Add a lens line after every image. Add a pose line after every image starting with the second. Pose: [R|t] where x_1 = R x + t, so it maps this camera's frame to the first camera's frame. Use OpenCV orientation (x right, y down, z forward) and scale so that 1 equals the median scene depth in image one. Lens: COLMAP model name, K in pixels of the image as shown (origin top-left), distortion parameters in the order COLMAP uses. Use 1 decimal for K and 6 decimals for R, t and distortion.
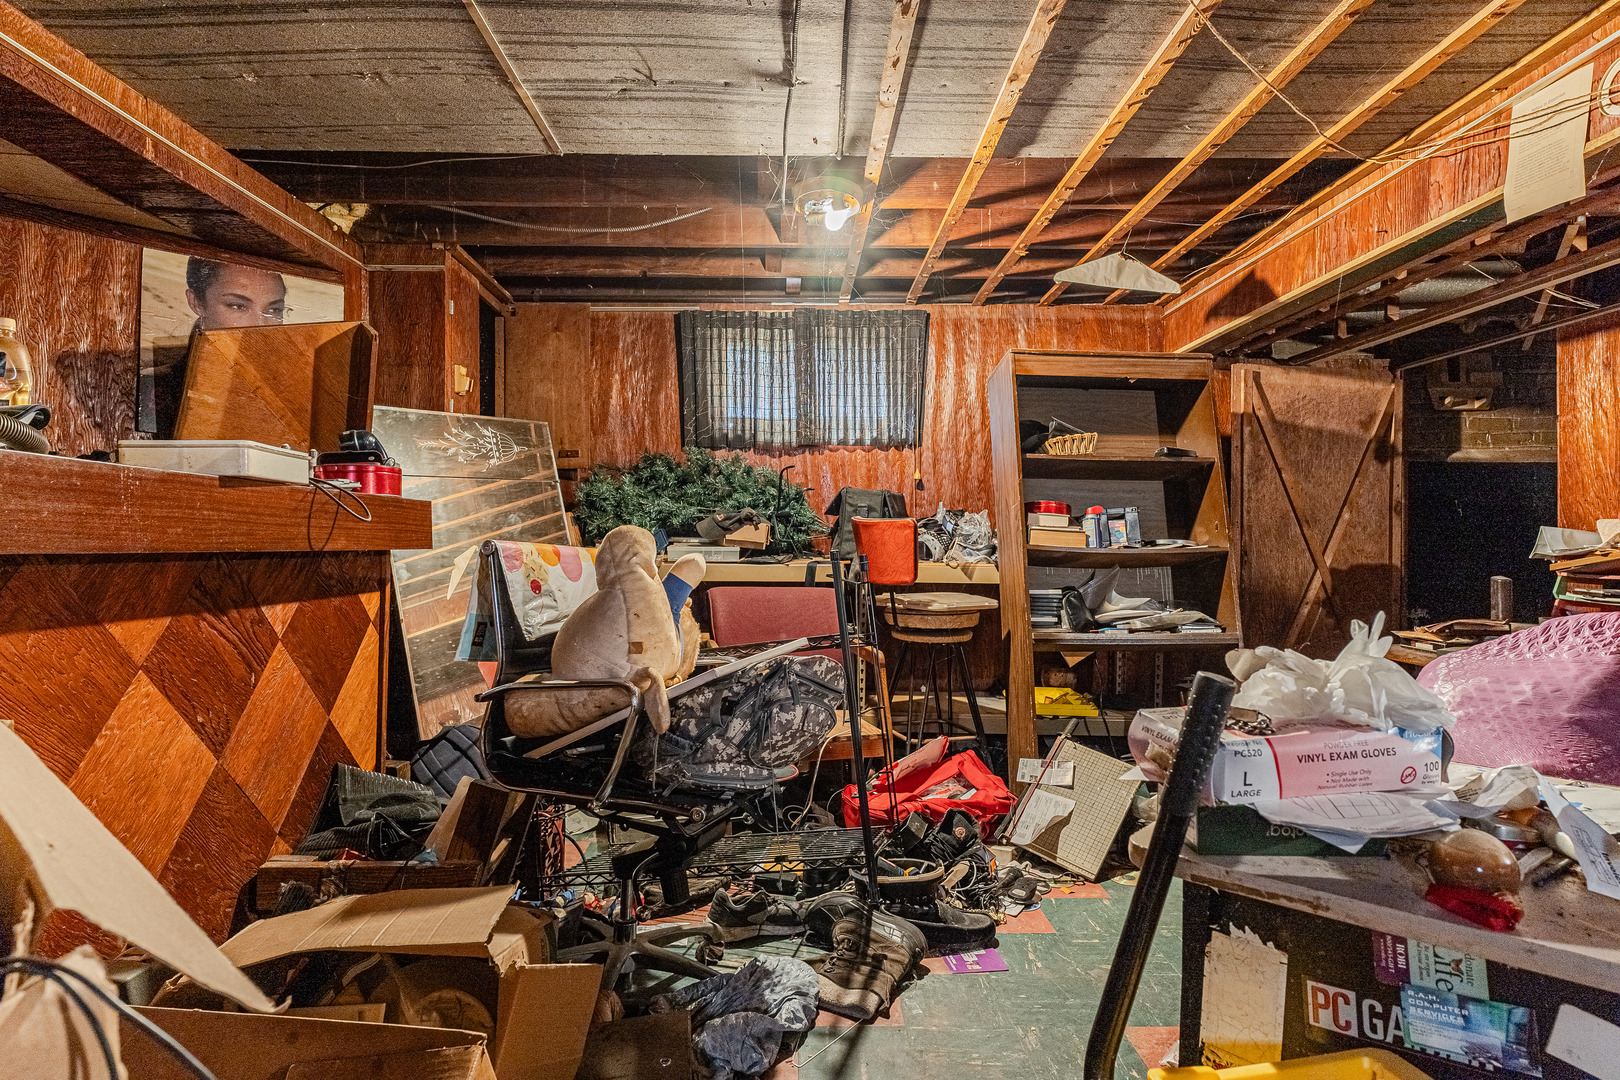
lens RADIAL K [[893.0, 0, 810.0], [0, 893.0, 540.0], [0, 0, 1]] dist [0.002116, 0.001848]
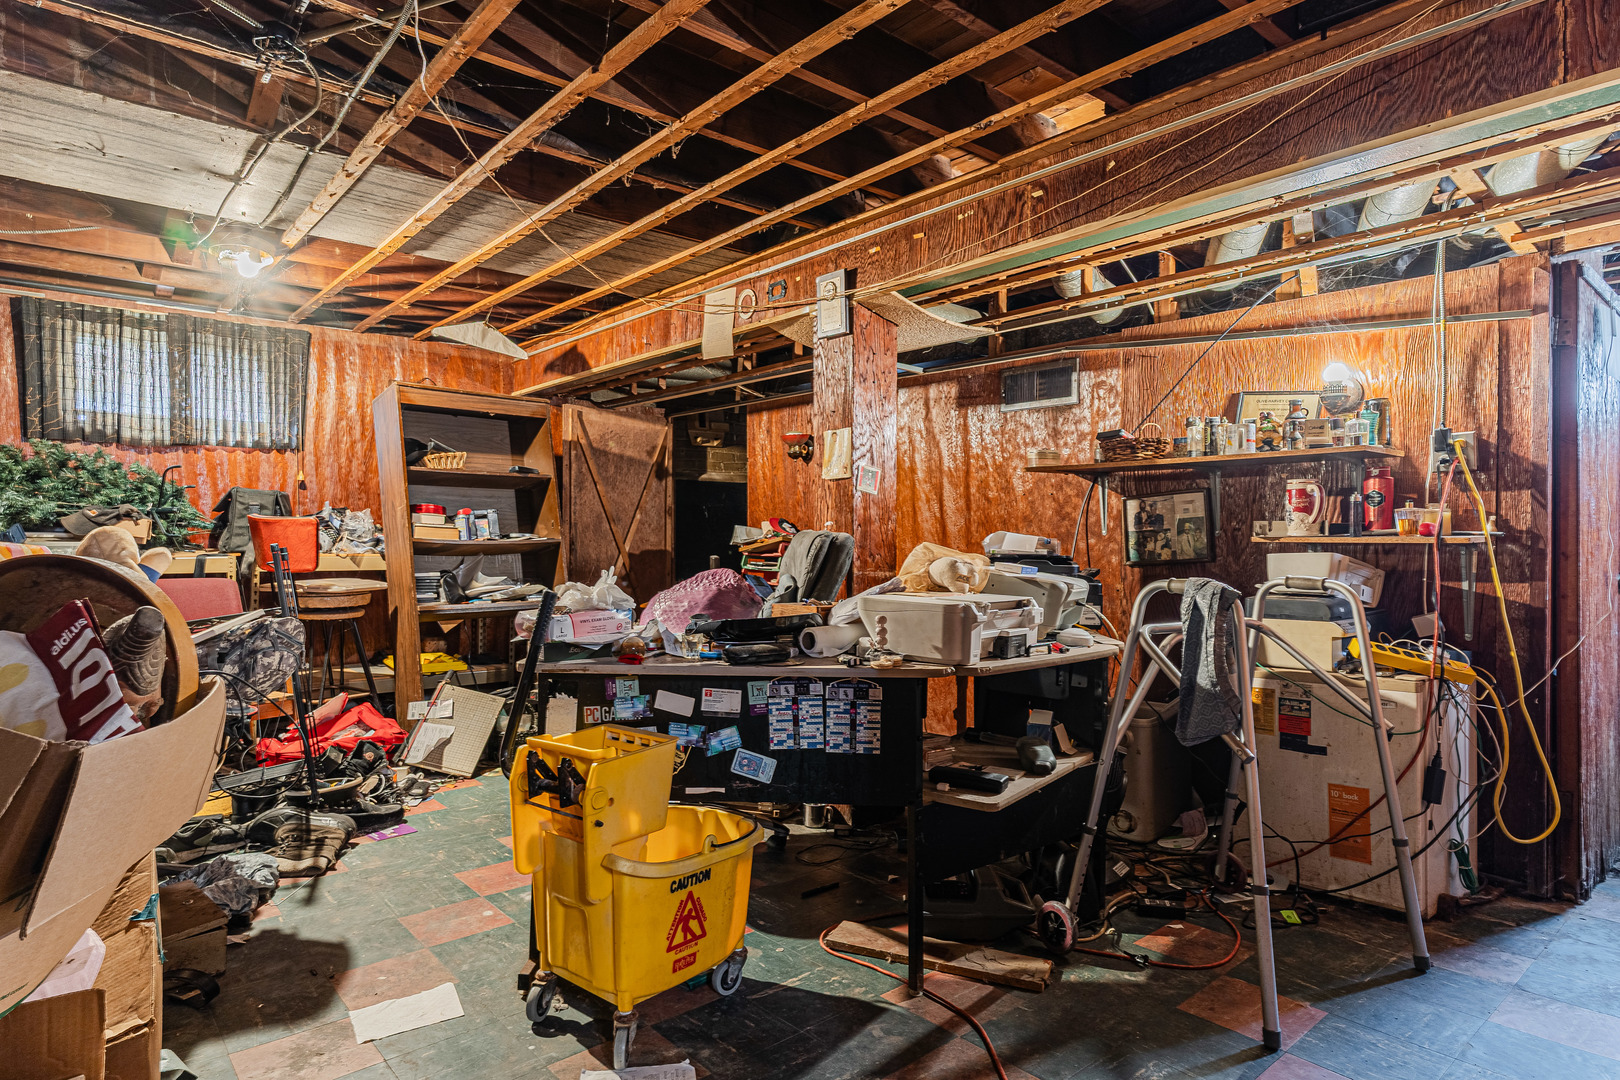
lens RADIAL K [[893.0, 0, 810.0], [0, 893.0, 540.0], [0, 0, 1]] dist [0.002116, 0.001848]
pose [[0.760736, -0.007486, 0.649019, -0.142360], [0.000503, 0.999940, 0.010945, -0.005368], [-0.649062, -0.007999, 0.760694, -0.317213]]
